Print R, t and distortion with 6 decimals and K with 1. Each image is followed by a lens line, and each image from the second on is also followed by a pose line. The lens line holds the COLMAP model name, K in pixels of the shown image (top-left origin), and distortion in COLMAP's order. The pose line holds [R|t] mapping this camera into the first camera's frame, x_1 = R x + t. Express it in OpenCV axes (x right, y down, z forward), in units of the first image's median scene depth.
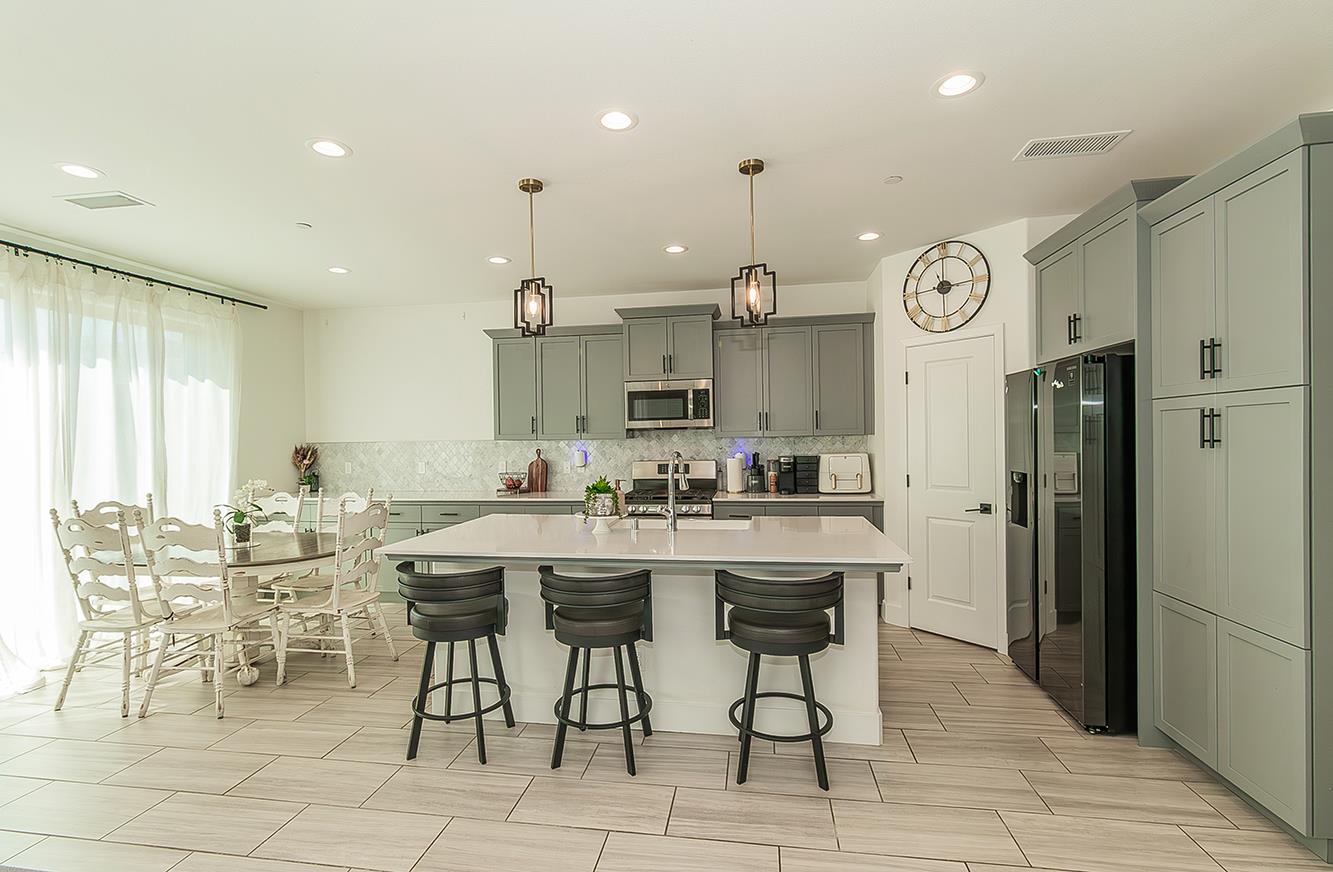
lens RADIAL K [[598.3, 0, 665.4], [0, 598.3, 427.0], [0, 0, 1]] dist [-0.000809, -0.000006]
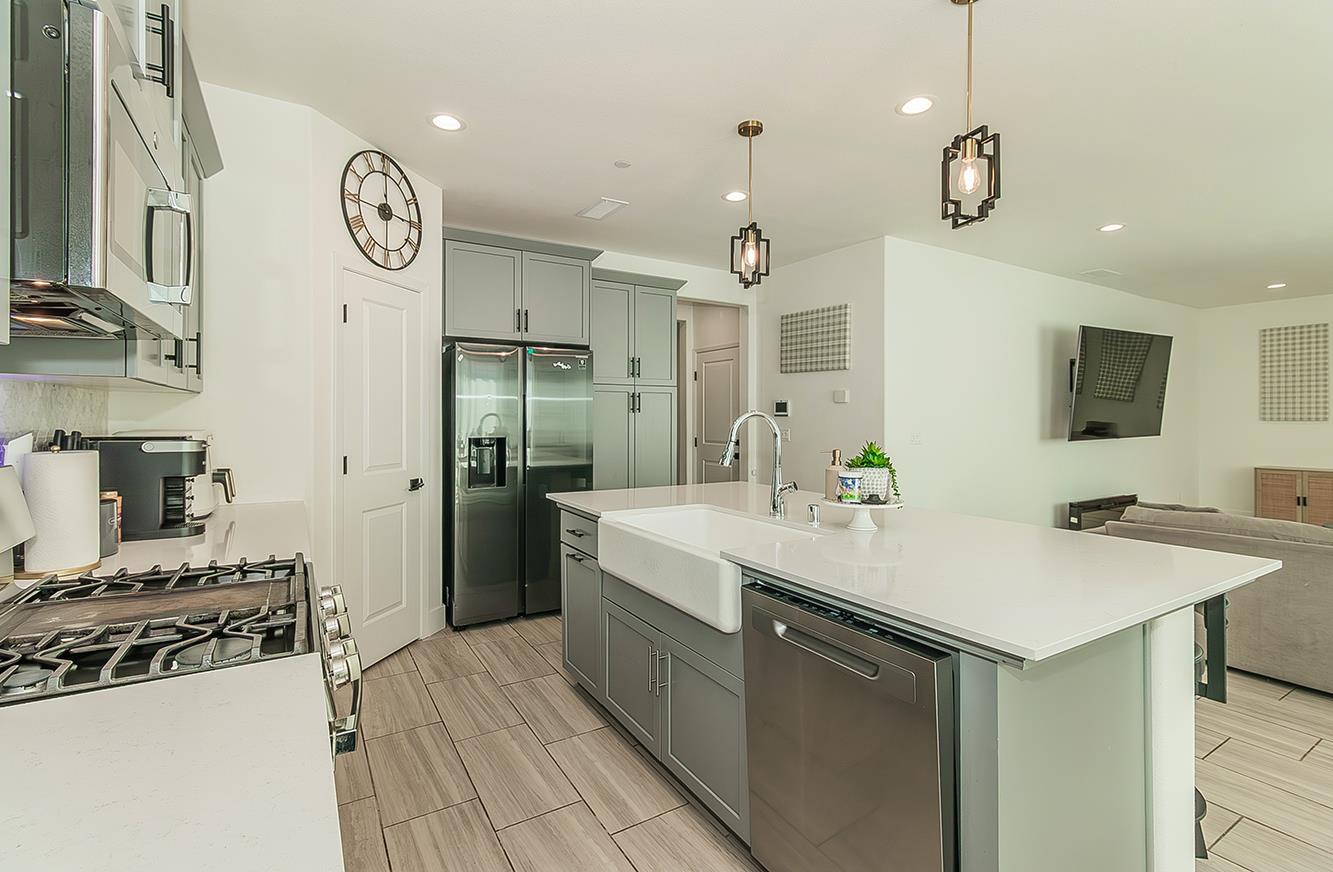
lens RADIAL K [[601.2, 0, 663.6], [0, 601.2, 409.1], [0, 0, 1]] dist [0.003435, 0.000430]
pose [[-0.649200, -0.008900, 0.760565, -0.407732], [-0.022374, 0.999722, -0.007400, 0.022717], [-0.760288, -0.021821, -0.649219, 1.374988]]
